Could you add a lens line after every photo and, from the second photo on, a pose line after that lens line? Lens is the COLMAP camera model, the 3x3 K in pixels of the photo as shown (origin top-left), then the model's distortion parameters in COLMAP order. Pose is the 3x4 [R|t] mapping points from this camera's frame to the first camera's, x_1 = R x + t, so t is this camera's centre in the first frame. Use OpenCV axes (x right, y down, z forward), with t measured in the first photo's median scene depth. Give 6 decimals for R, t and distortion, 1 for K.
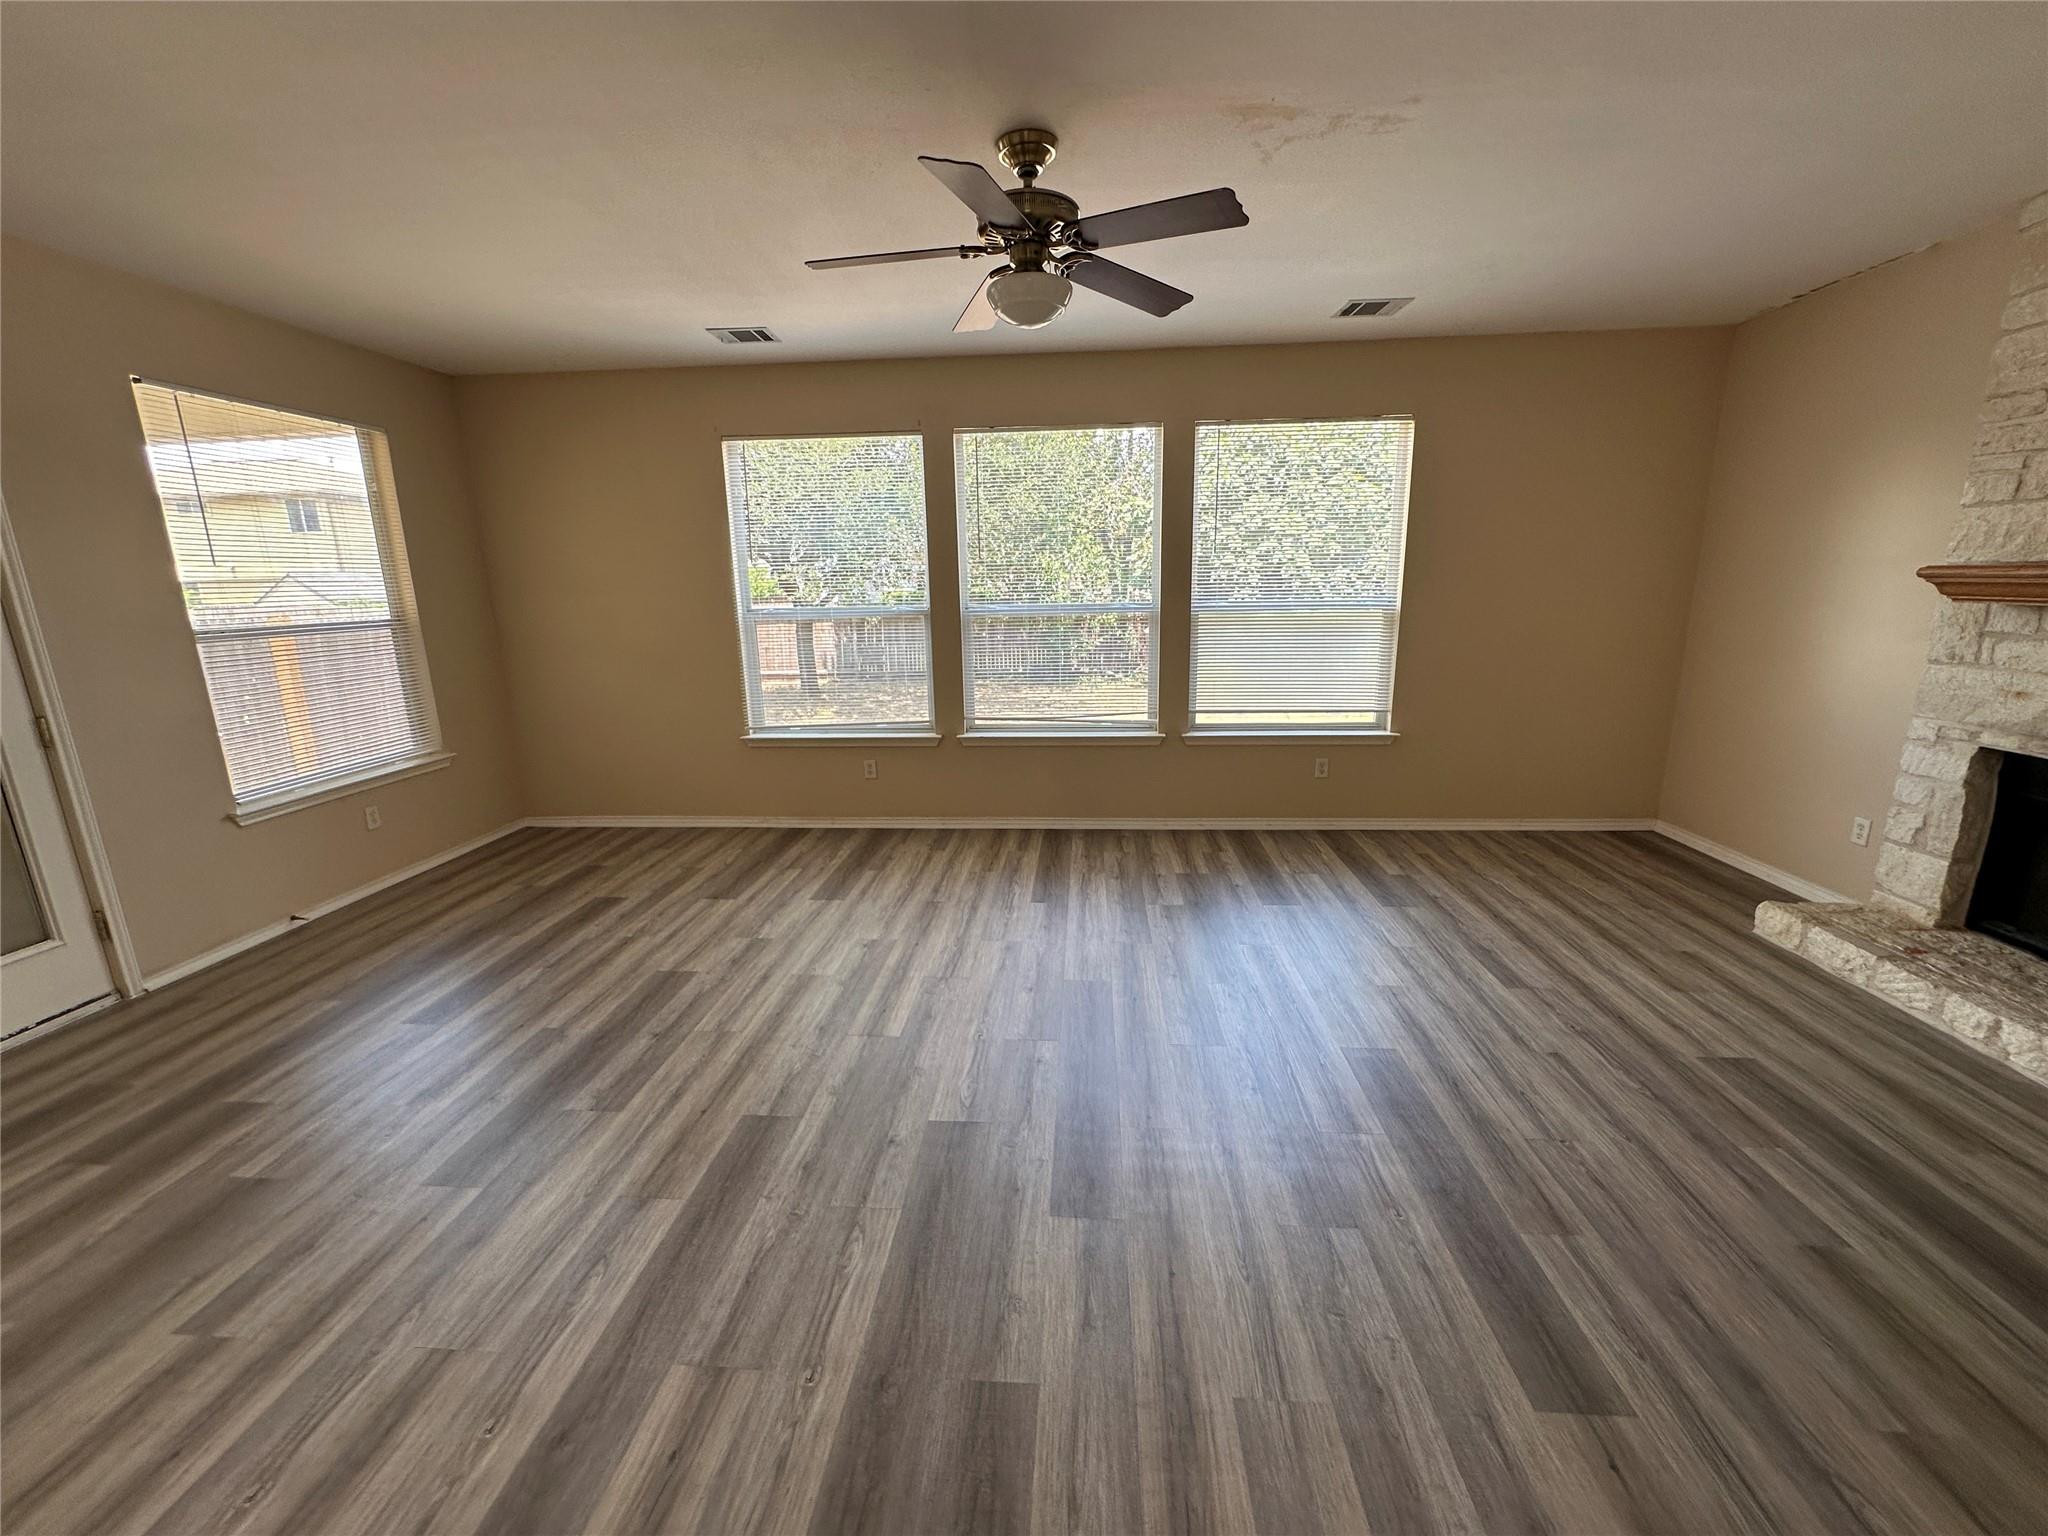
lens RADIAL K [[818.4, 0, 1020.3], [0, 818.4, 767.0], [0, 0, 1]] dist [-0.000486, -0.000016]
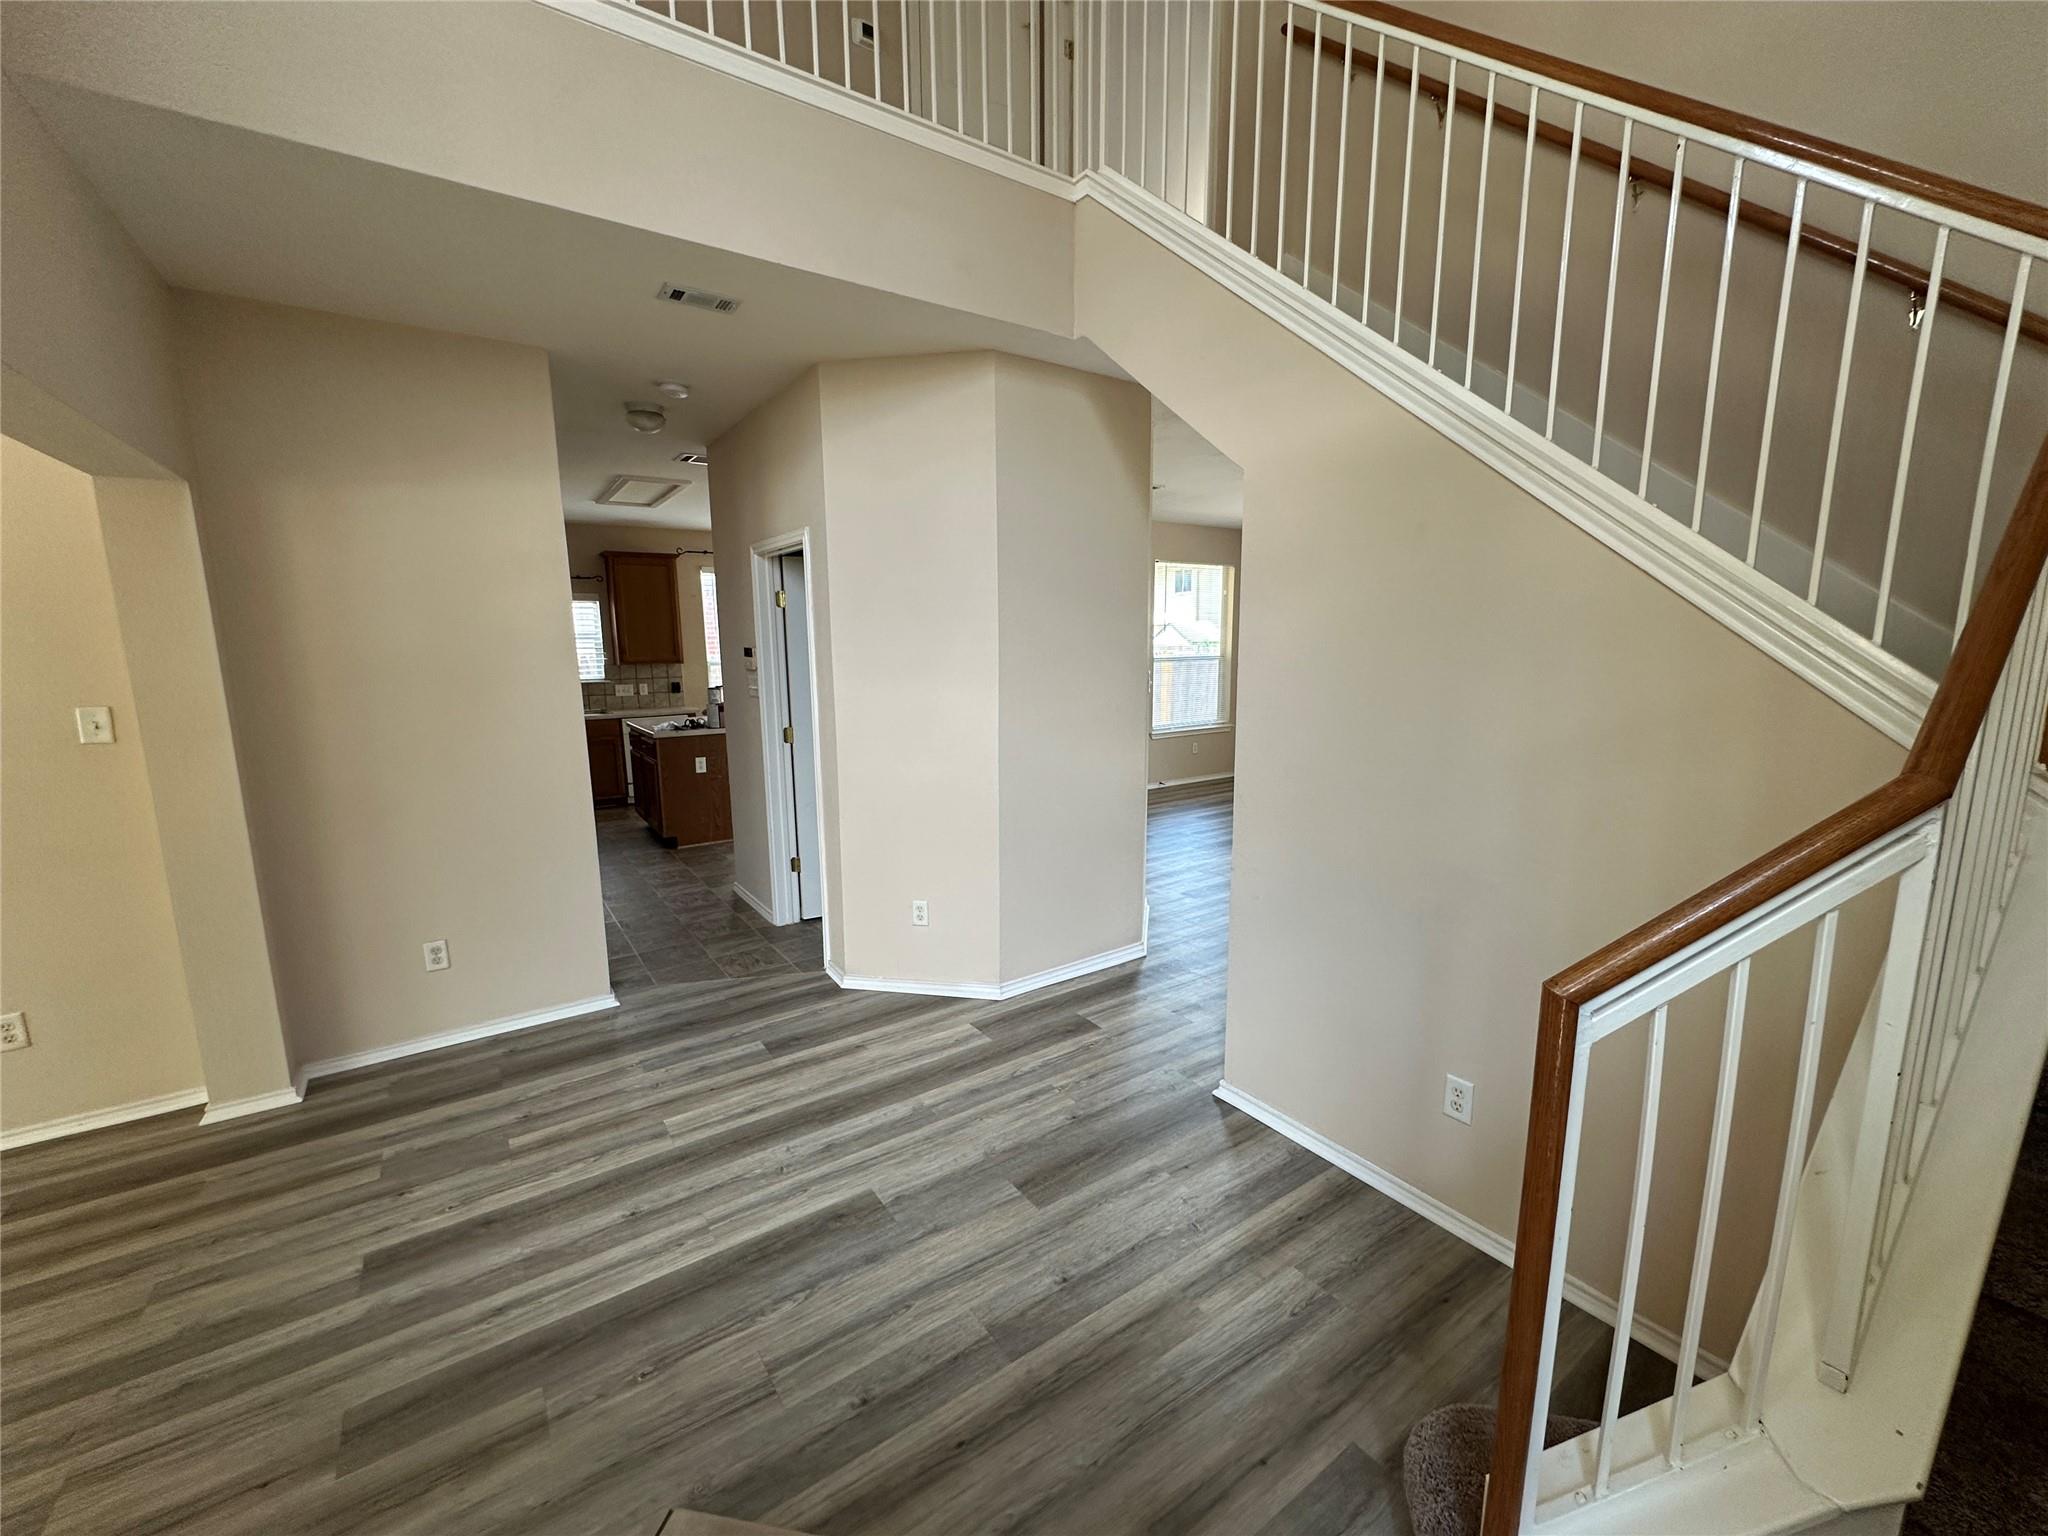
lens RADIAL K [[818.4, 0, 1024.4], [0, 818.4, 767.9], [0, 0, 1]] dist [-0.000486, -0.000016]
pose [[0.638029, 0.137141, -0.757701, 0.512428], [-0.176696, 0.983830, 0.029281, 0.125739], [0.749464, 0.115201, 0.651945, -0.674251]]
